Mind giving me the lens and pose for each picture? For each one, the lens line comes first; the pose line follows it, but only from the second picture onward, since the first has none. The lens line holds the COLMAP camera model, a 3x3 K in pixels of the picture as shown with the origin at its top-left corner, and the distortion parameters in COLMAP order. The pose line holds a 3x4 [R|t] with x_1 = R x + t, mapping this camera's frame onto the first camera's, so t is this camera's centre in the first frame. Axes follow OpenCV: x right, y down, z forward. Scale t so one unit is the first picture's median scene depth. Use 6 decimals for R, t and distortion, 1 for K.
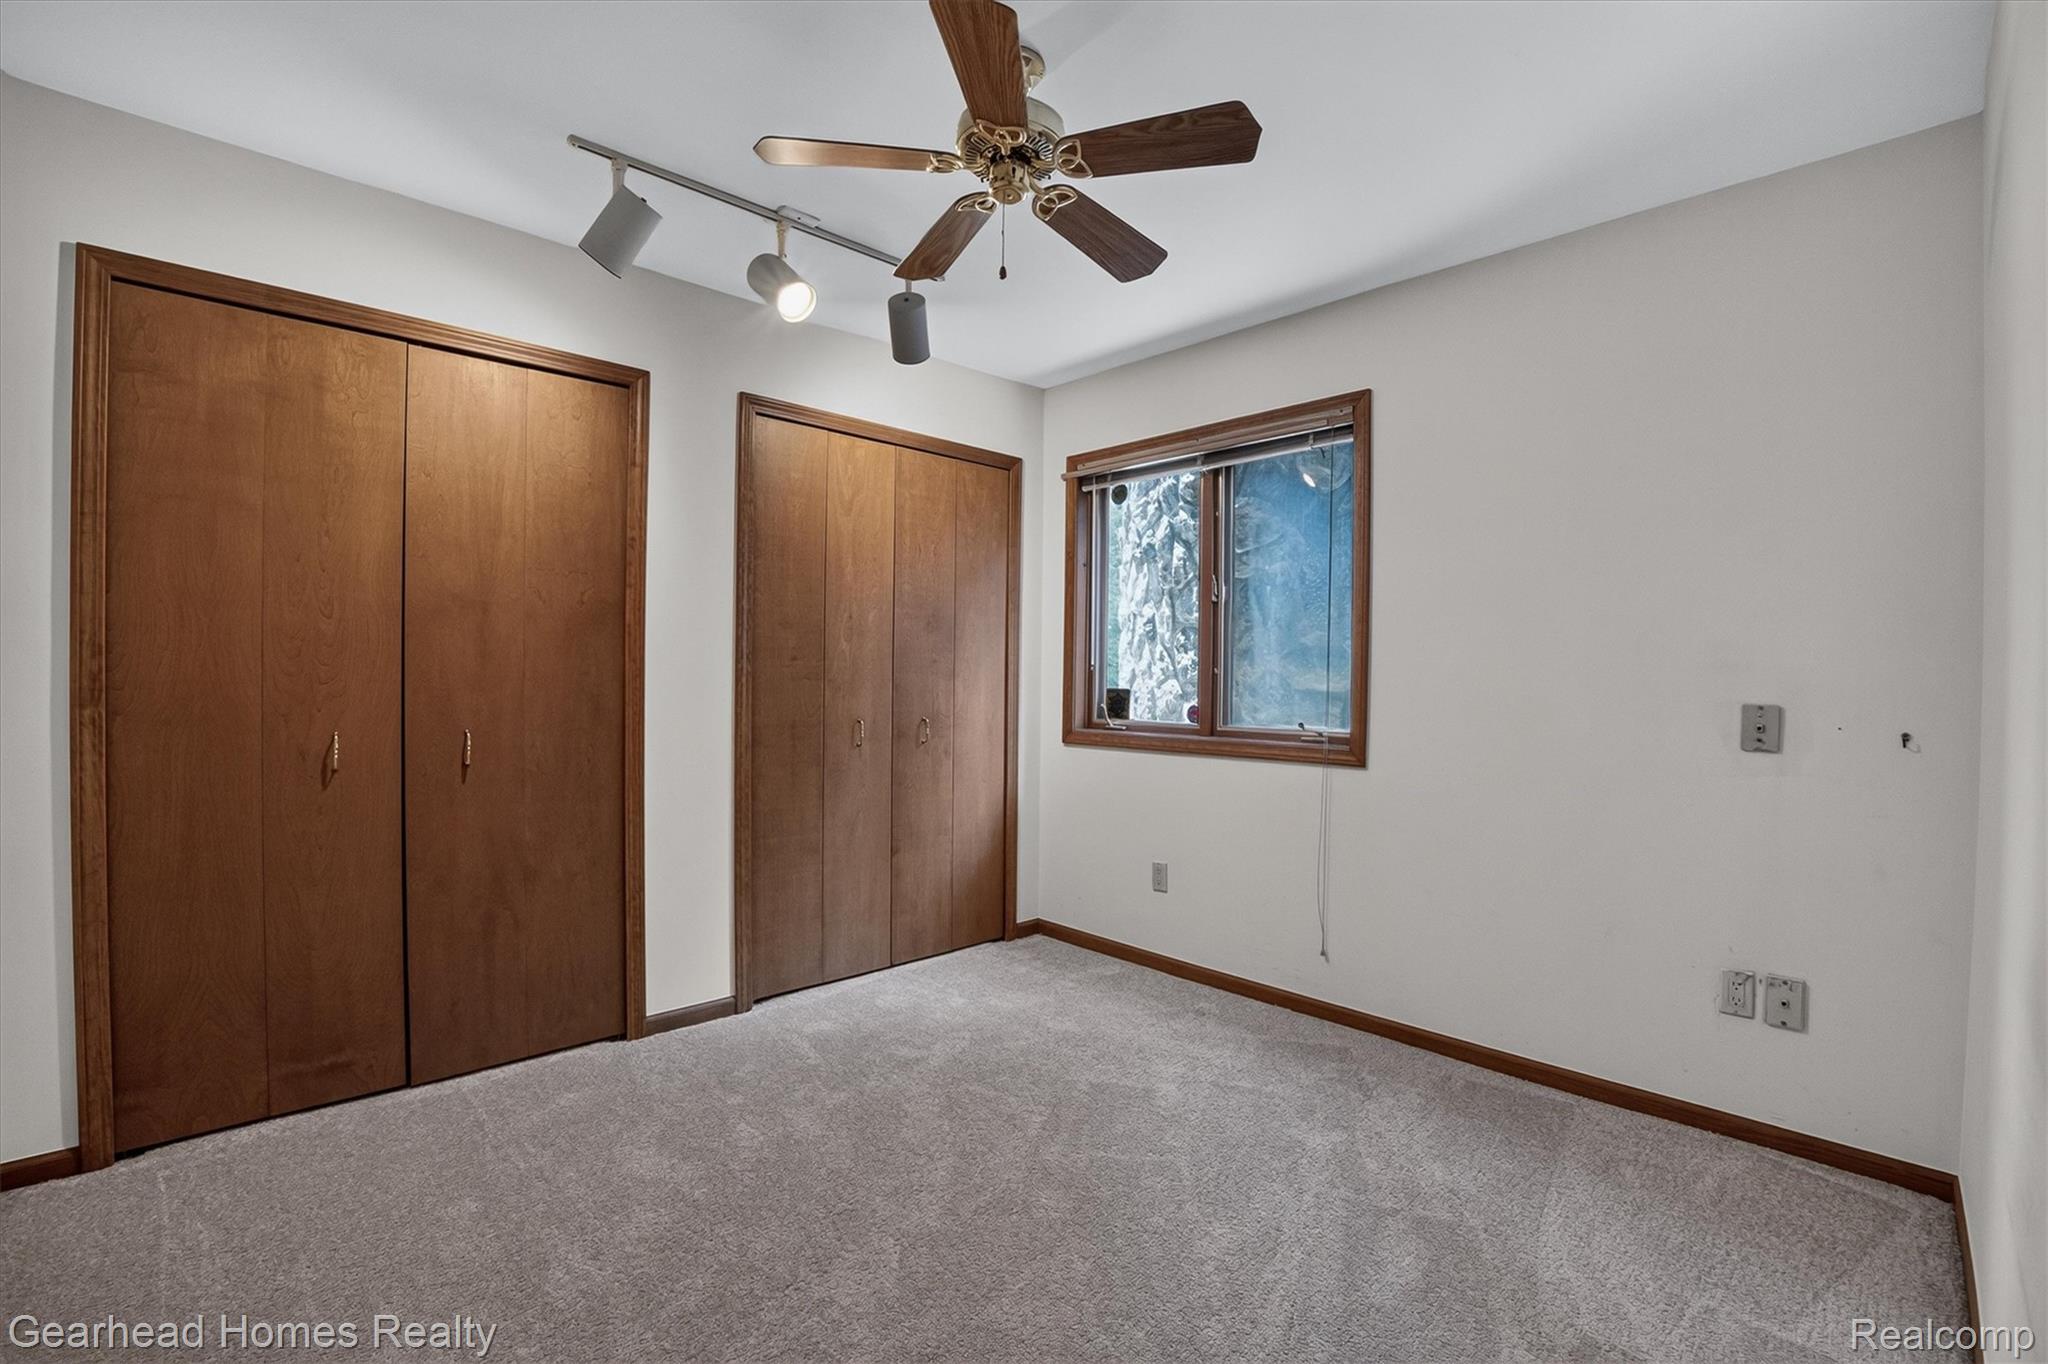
lens RADIAL K [[888.9, 0, 1024.0], [0, 888.9, 682.0], [0, 0, 1]] dist [-0.028154, -0.000178]
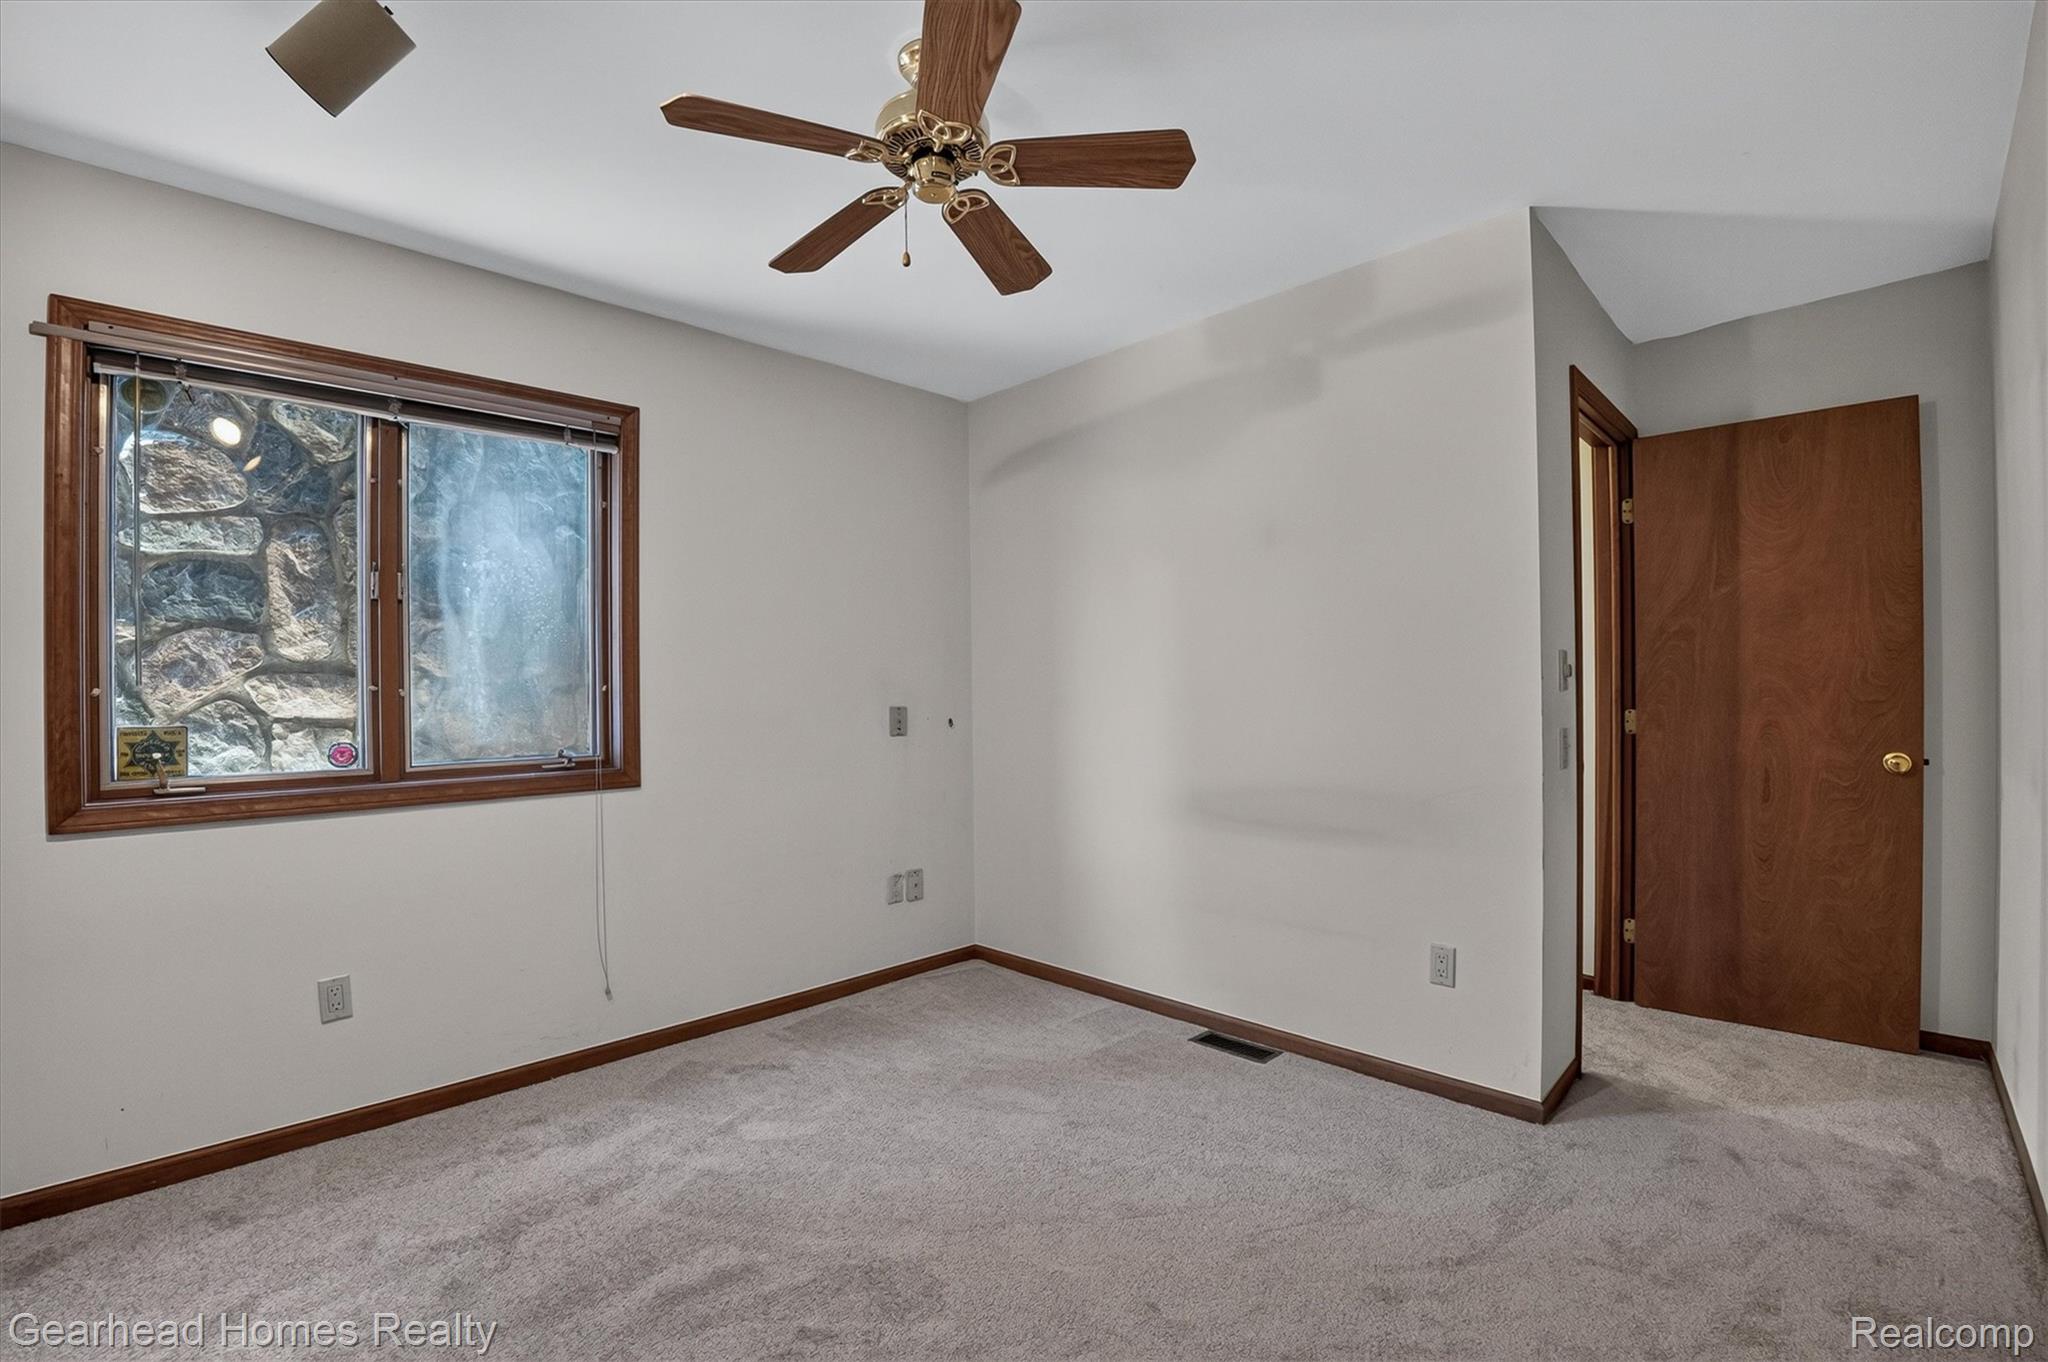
lens RADIAL K [[888.9, 0, 1024.0], [0, 888.9, 681.0], [0, 0, 1]] dist [-0.028154, -0.000178]
pose [[0.010748, -0.003944, 0.999934, -0.600956], [0.021771, 0.999756, 0.003709, -0.016434], [-0.999705, 0.021730, 0.010831, 0.555203]]
